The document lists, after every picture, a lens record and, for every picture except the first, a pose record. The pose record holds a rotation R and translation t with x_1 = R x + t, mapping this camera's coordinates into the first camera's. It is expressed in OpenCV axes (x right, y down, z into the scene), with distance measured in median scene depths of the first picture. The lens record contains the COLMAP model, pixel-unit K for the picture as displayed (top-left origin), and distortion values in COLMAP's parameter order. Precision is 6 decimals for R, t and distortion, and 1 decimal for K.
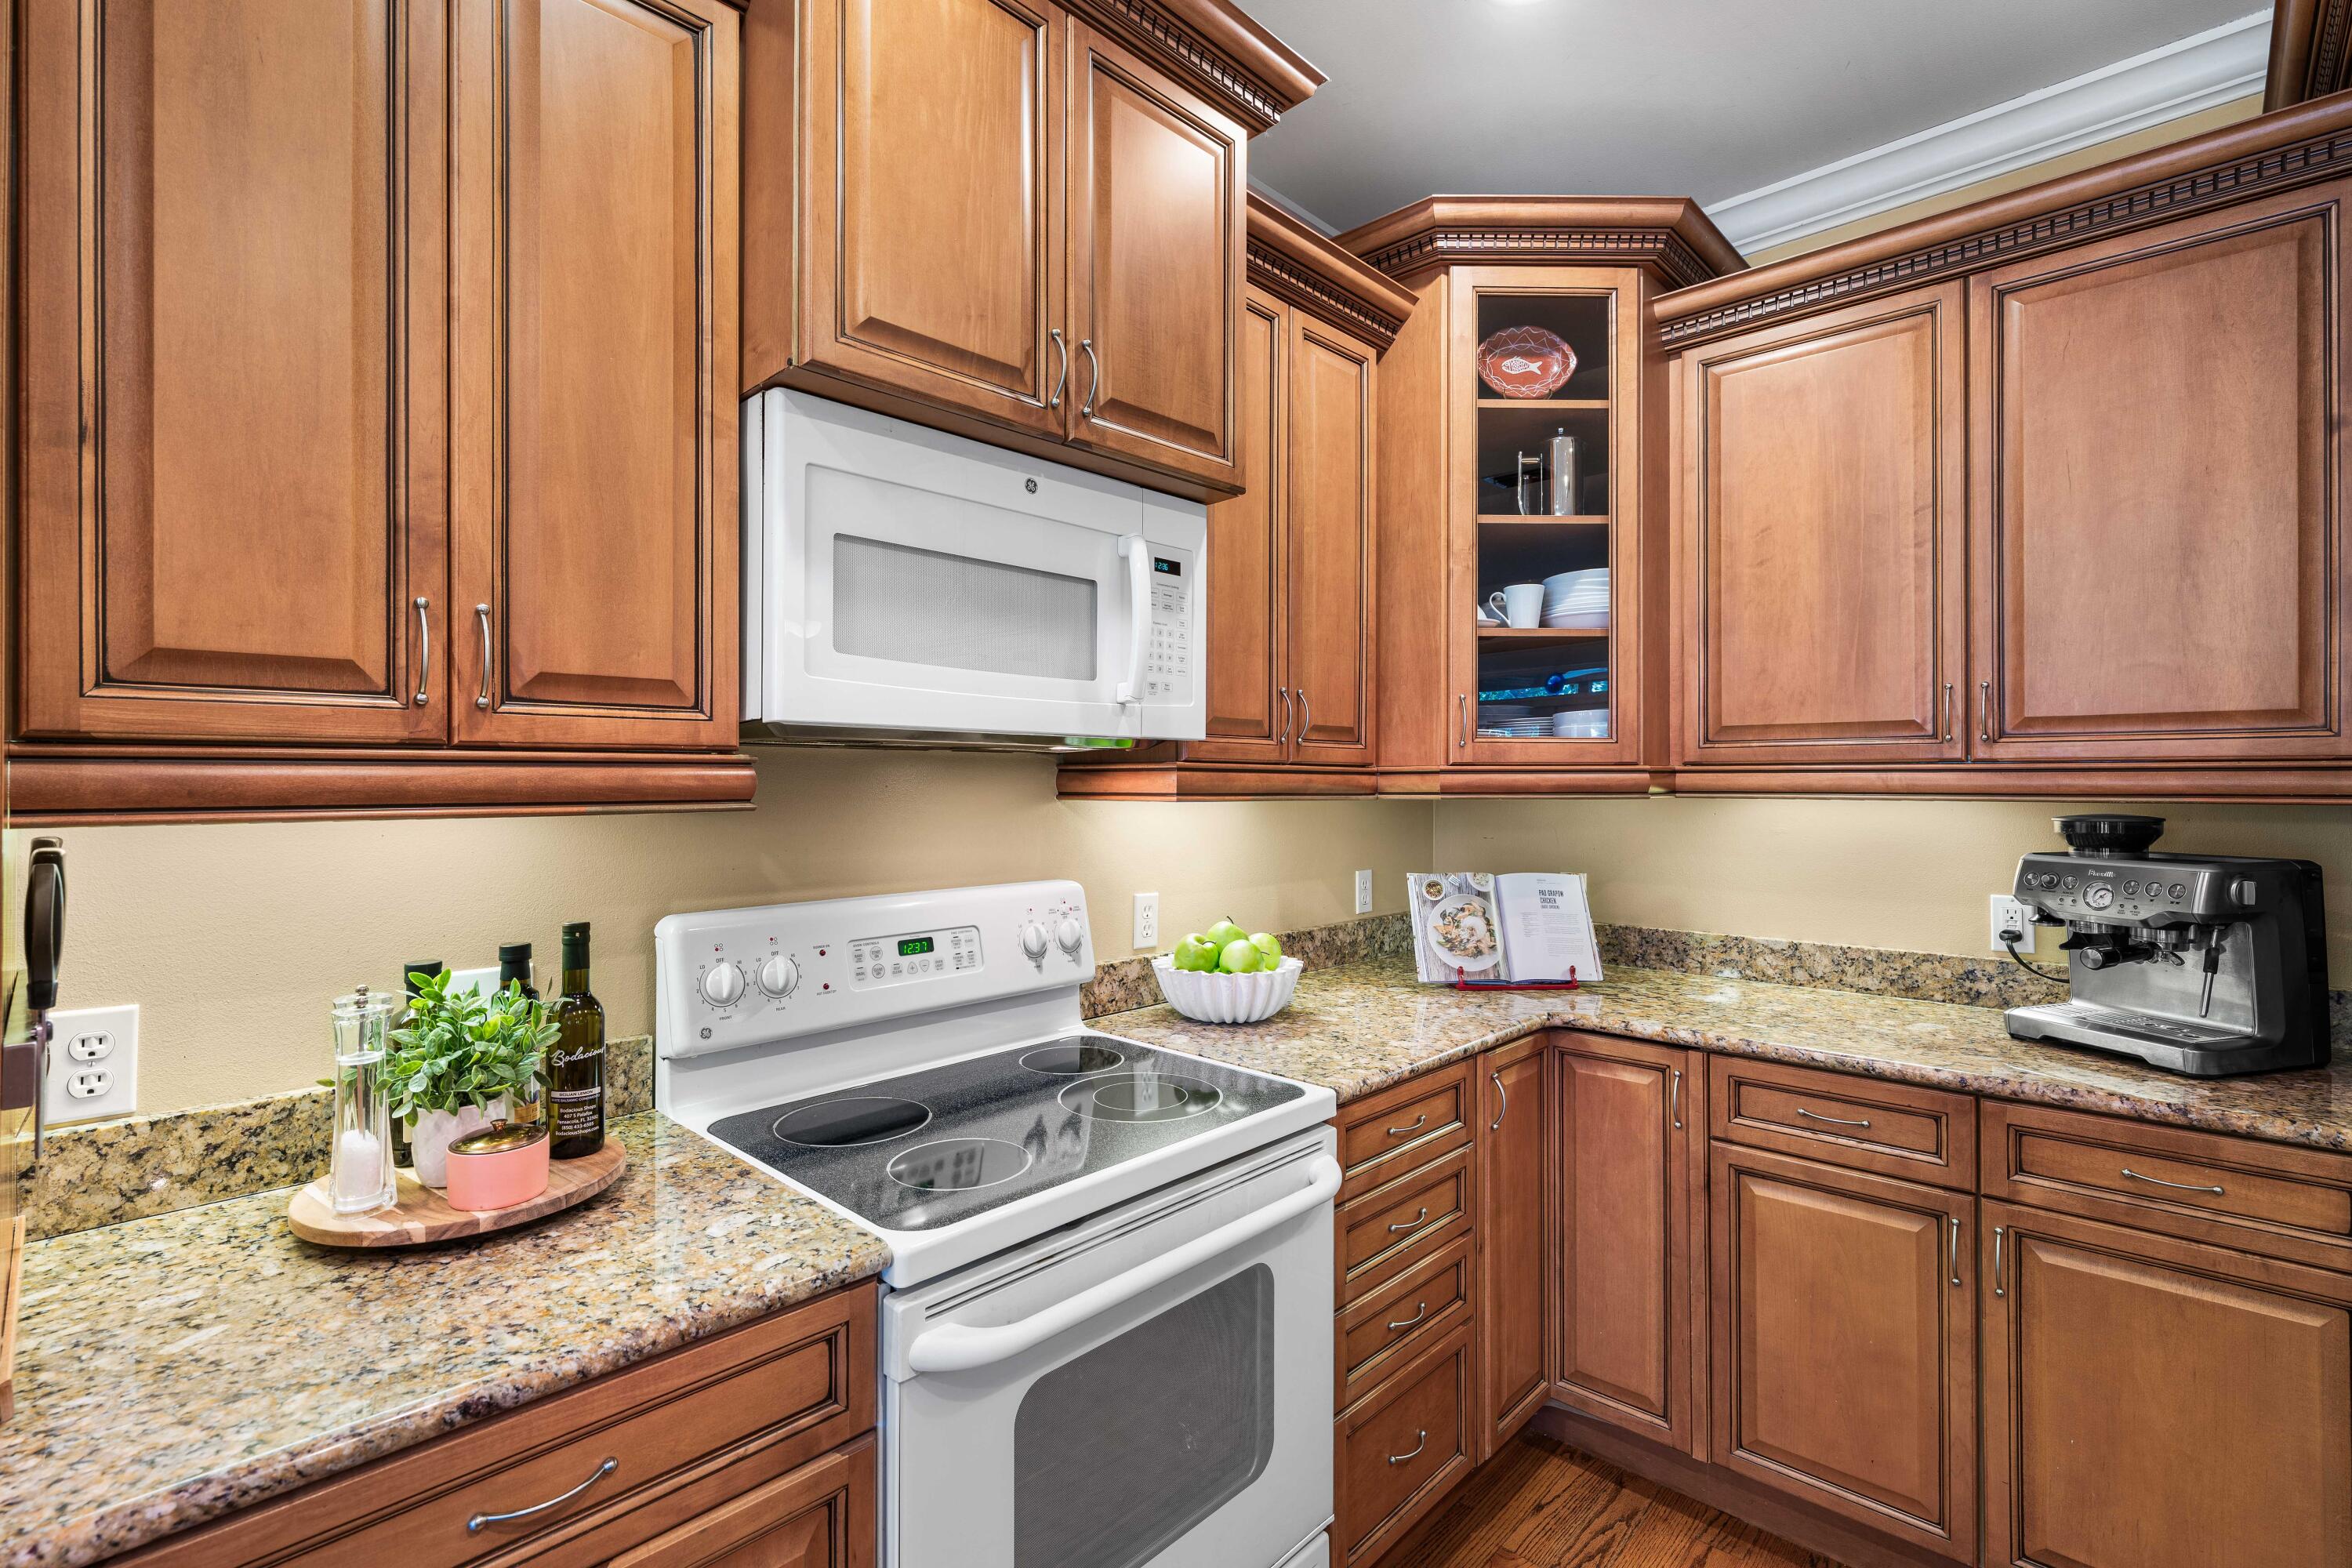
lens RADIAL K [[1059.0, 0, 1168.7], [0, 1059.0, 780.3], [0, 0, 1]] dist [0.000916, 0.000009]
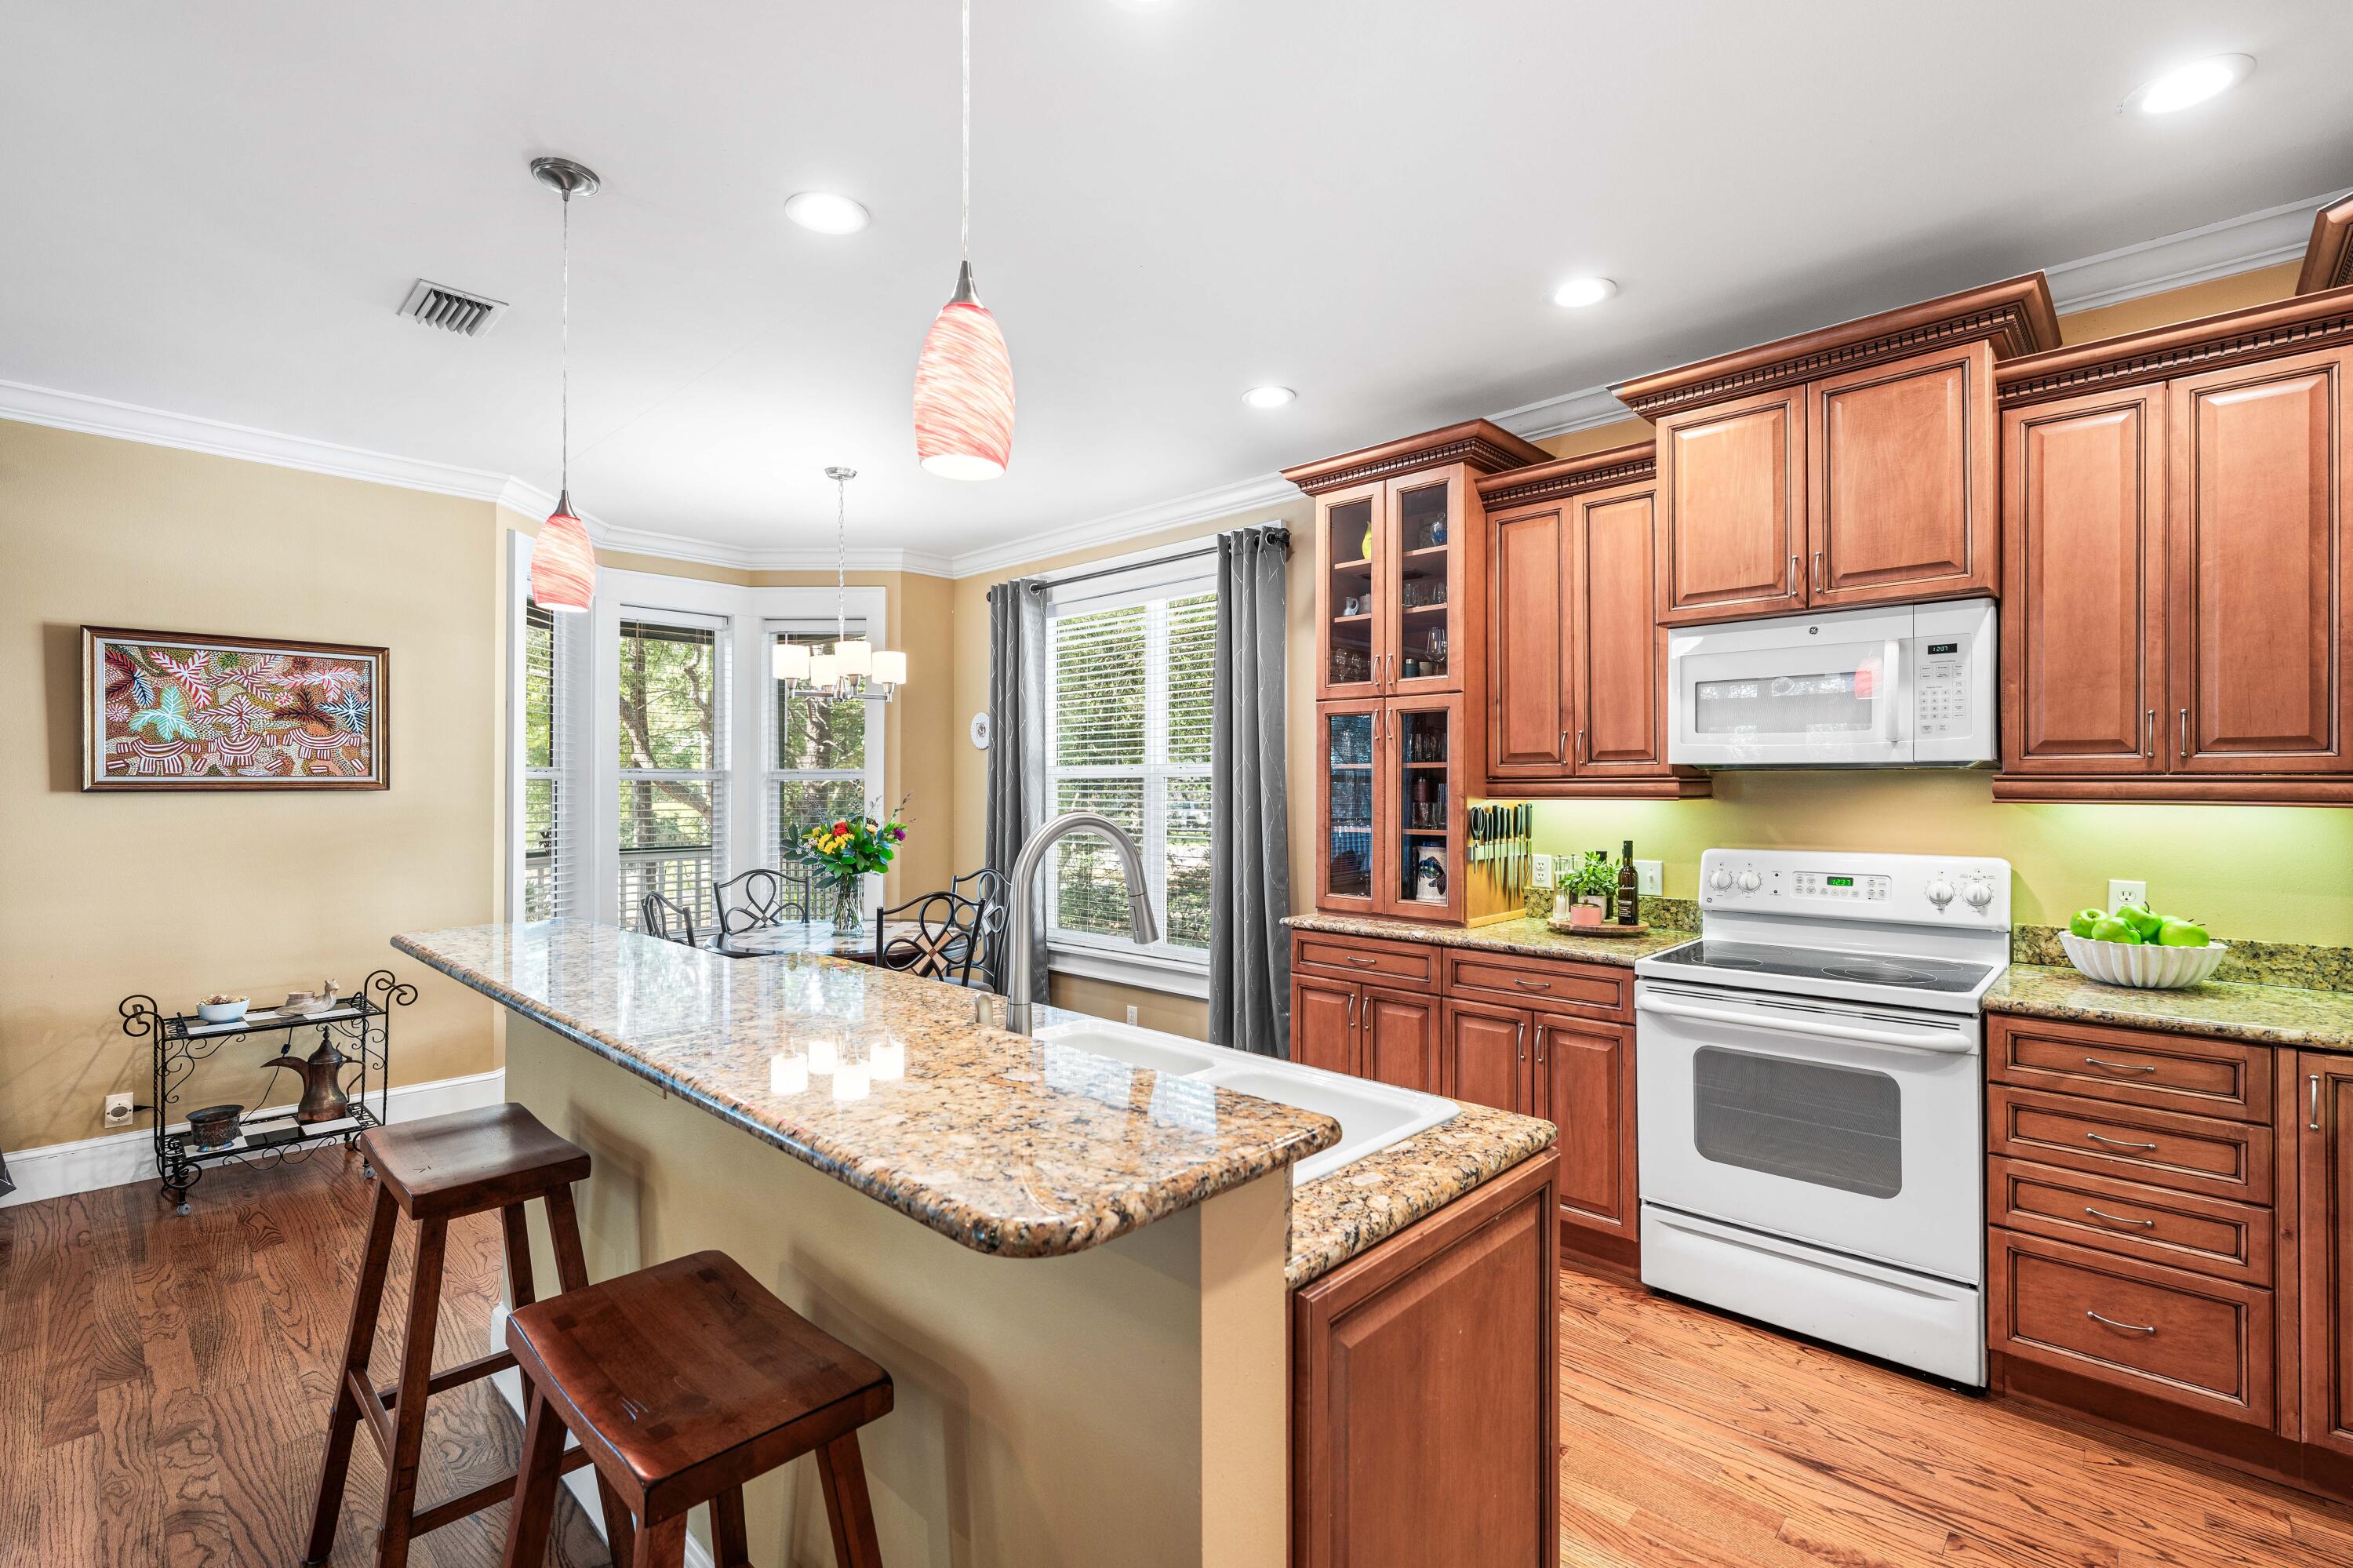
lens RADIAL K [[1059.5, 0, 1169.2], [0, 1059.5, 780.3], [0, 0, 1]] dist [0.000916, 0.000009]
pose [[-0.001333, -0.005626, -0.999983, 1.314003], [0.001932, 0.999982, -0.005629, -0.003760], [0.999997, -0.001940, -0.001322, -0.103982]]
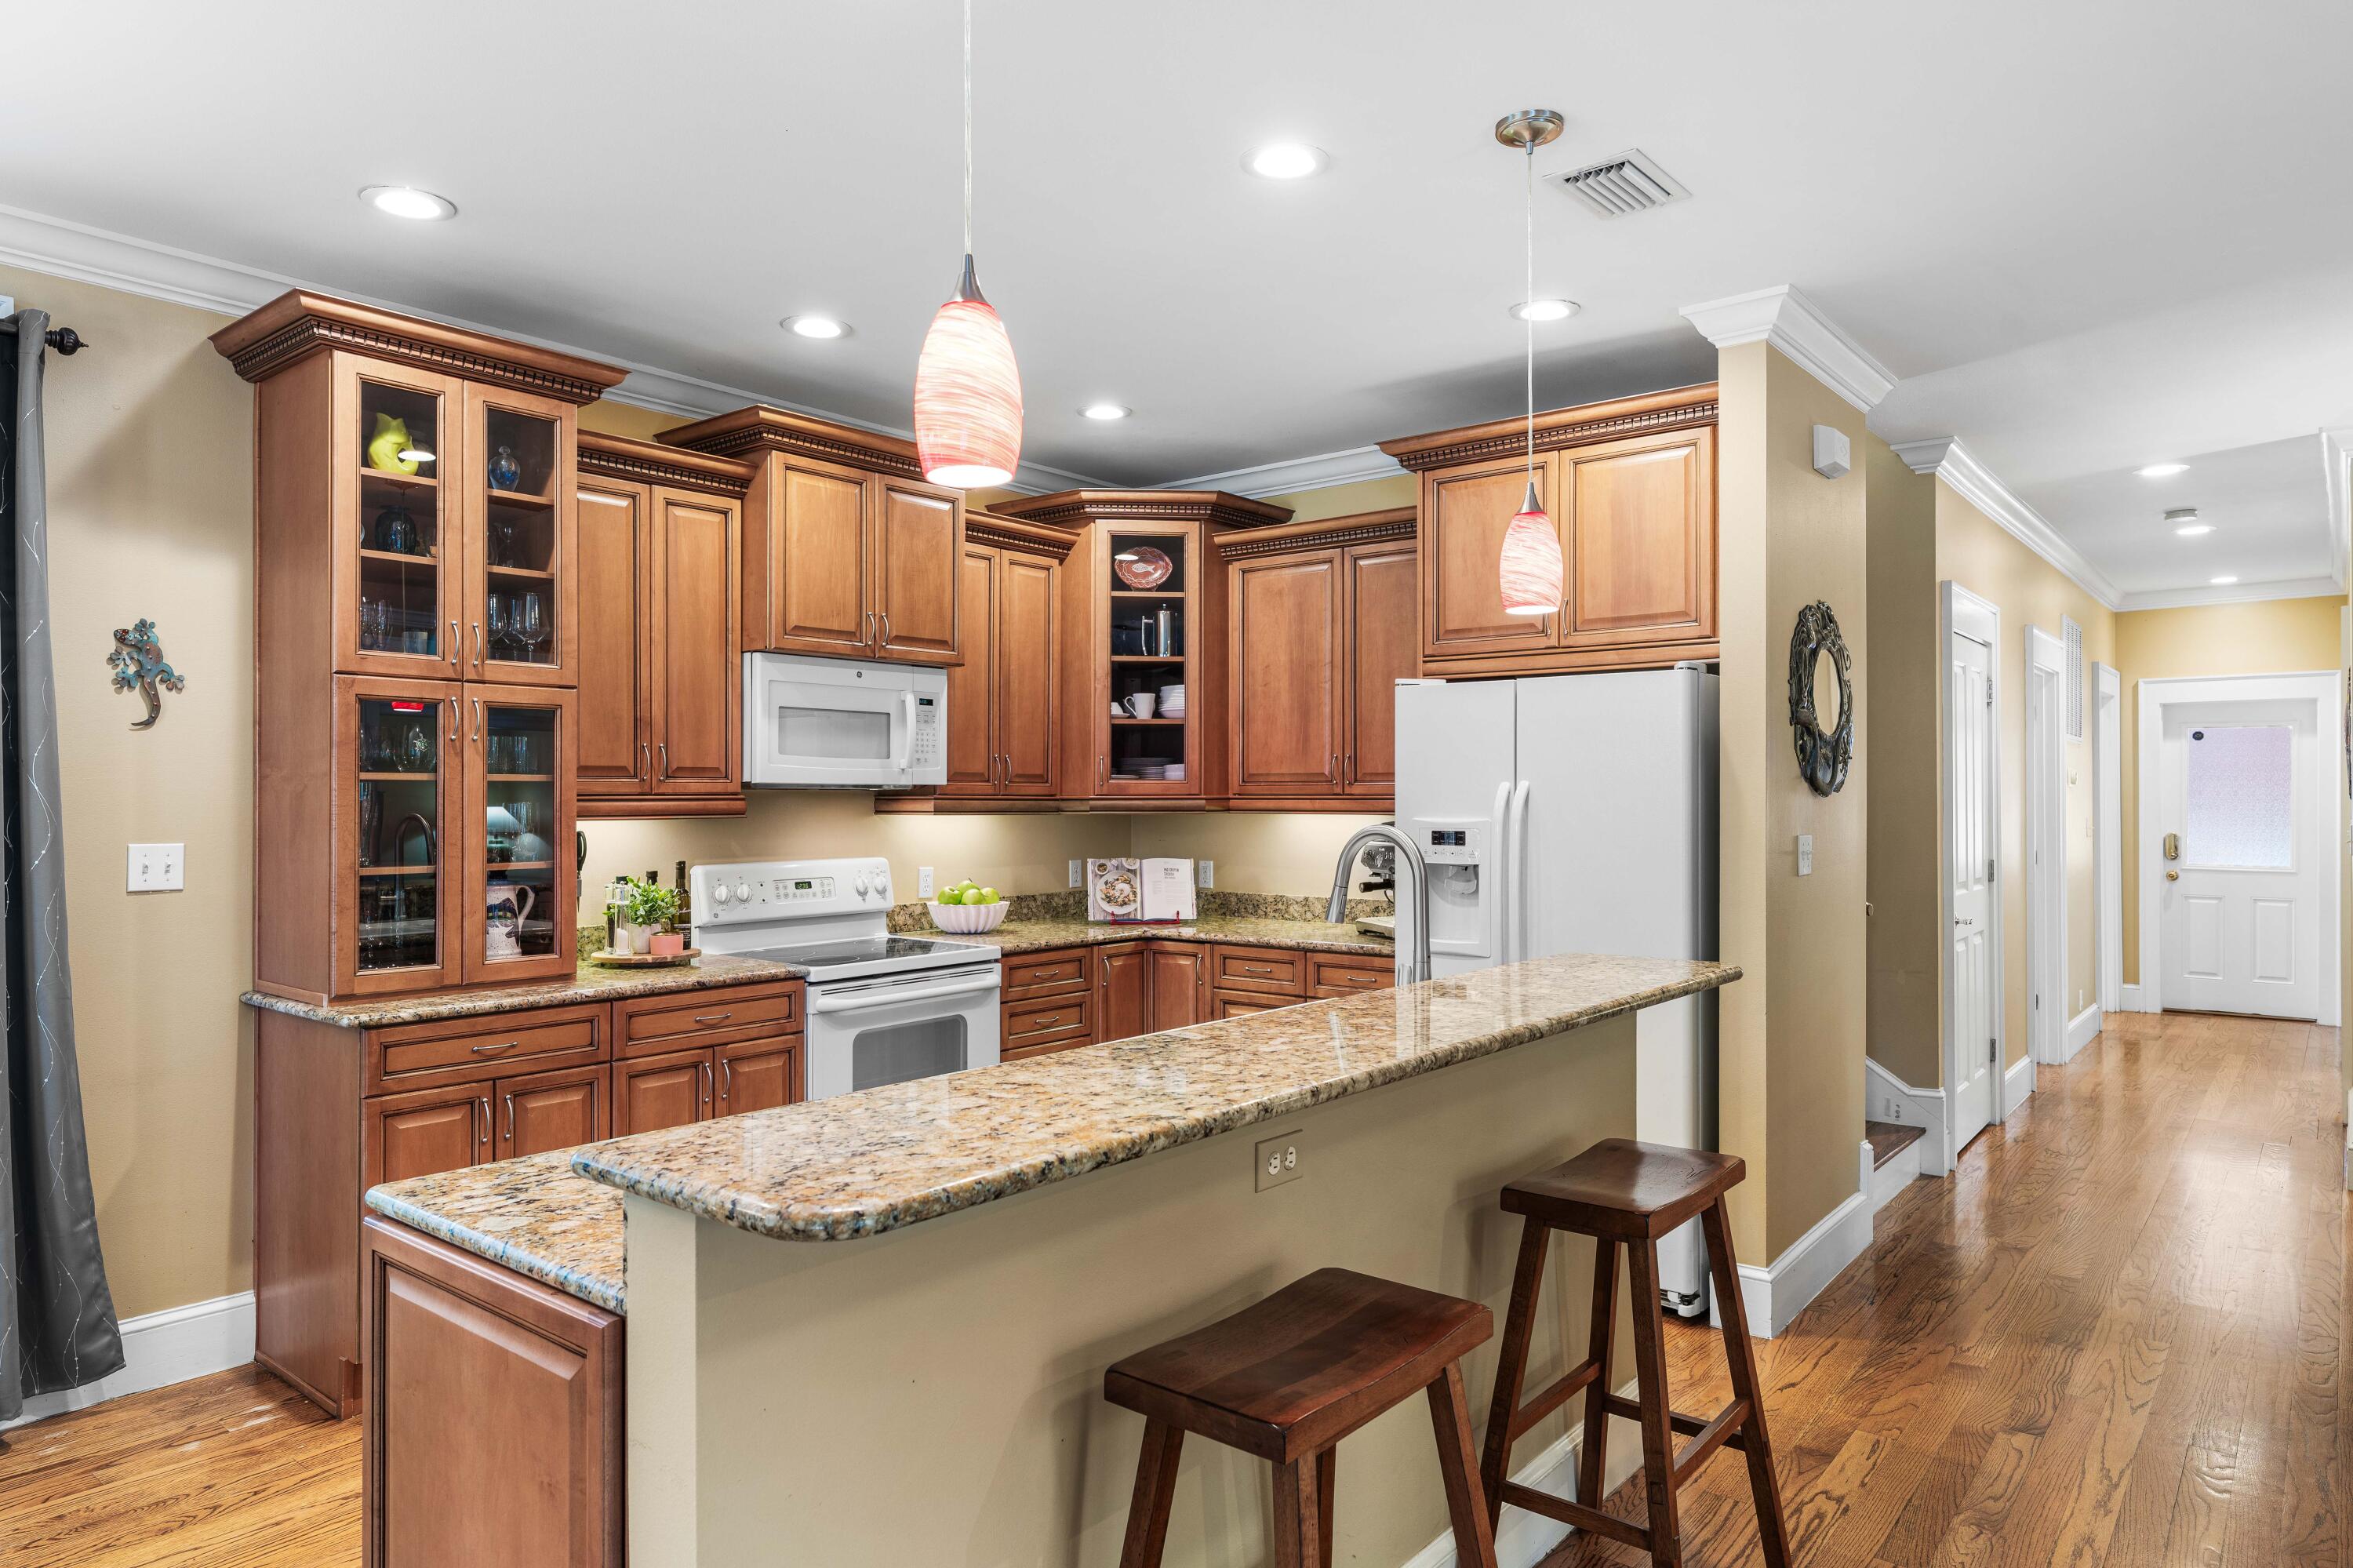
lens RADIAL K [[1434.6, 0, 1173.1], [0, 1434.6, 796.0], [0, 0, 1]] dist [0.001147, 0.000098]
pose [[0.996636, -0.000403, 0.081952, 0.214818], [0.000362, 1.000000, 0.000513, -0.015830], [-0.081952, -0.000482, 0.996636, -1.580245]]
